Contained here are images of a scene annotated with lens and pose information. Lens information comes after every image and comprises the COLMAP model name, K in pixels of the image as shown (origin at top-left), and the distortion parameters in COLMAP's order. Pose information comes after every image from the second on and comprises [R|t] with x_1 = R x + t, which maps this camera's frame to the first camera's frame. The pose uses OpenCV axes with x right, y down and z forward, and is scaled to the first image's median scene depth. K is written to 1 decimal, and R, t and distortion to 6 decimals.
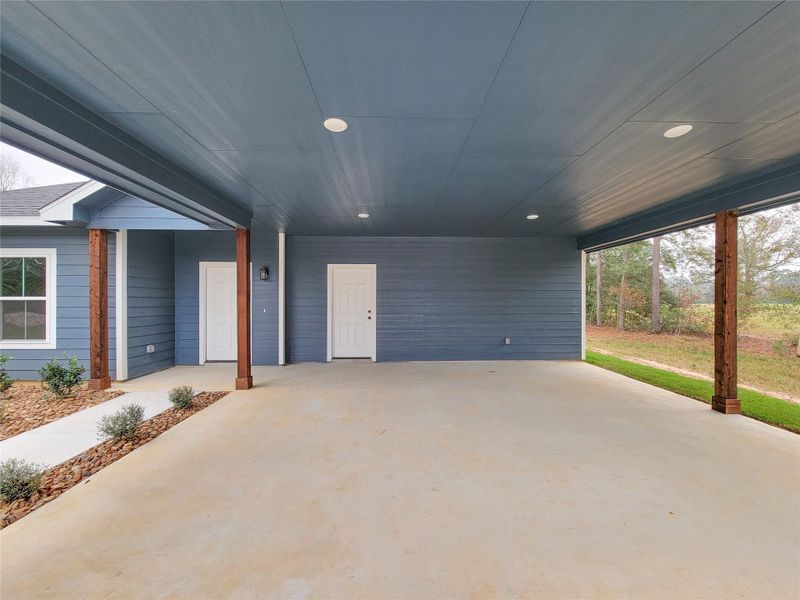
lens RADIAL K [[328.2, 0, 407.4], [0, 328.2, 301.6], [0, 0, 1]] dist [0.008688, -0.004400]
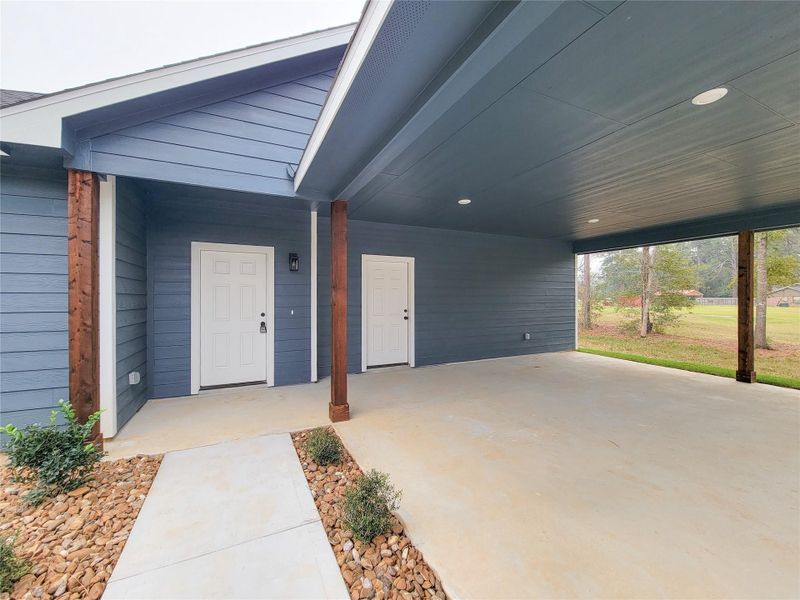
lens RADIAL K [[328.2, 0, 401.7], [0, 328.2, 298.0], [0, 0, 1]] dist [0.008688, -0.004400]
pose [[0.914548, -0.002084, 0.404473, -0.508524], [0.002819, 0.999995, -0.001222, -0.003468], [-0.404468, 0.002257, 0.914549, 0.208292]]
